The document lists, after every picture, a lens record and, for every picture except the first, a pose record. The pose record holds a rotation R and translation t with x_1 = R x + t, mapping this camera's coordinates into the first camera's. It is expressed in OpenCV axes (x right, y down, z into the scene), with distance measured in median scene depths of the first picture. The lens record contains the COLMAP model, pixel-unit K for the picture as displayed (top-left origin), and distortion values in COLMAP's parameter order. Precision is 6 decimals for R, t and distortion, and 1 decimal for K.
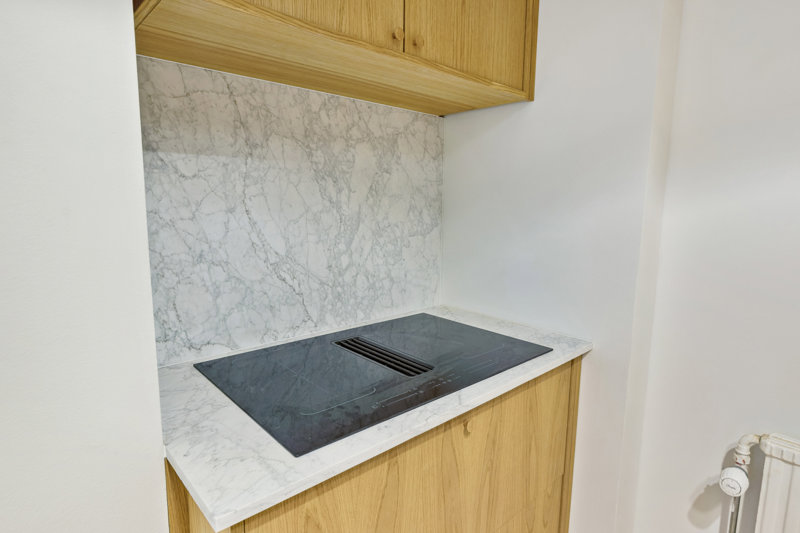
lens RADIAL K [[436.7, 0, 401.2], [0, 436.7, 270.0], [0, 0, 1]] dist [0.001328, -0.000022]
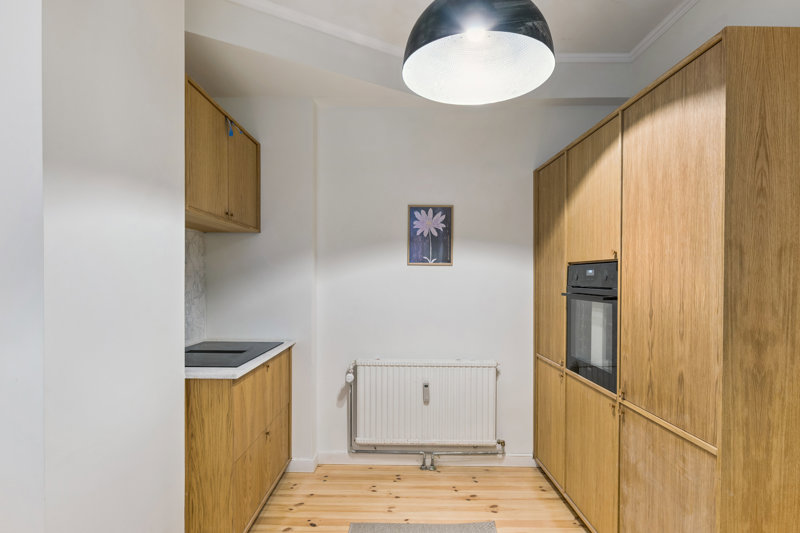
lens RADIAL K [[436.7, 0, 400.0], [0, 436.7, 271.0], [0, 0, 1]] dist [0.001328, -0.000022]
pose [[0.681578, 0.004820, 0.731729, -0.923529], [0.115309, 0.986777, -0.113907, 0.143997], [-0.722603, 0.162012, 0.672010, -1.055674]]
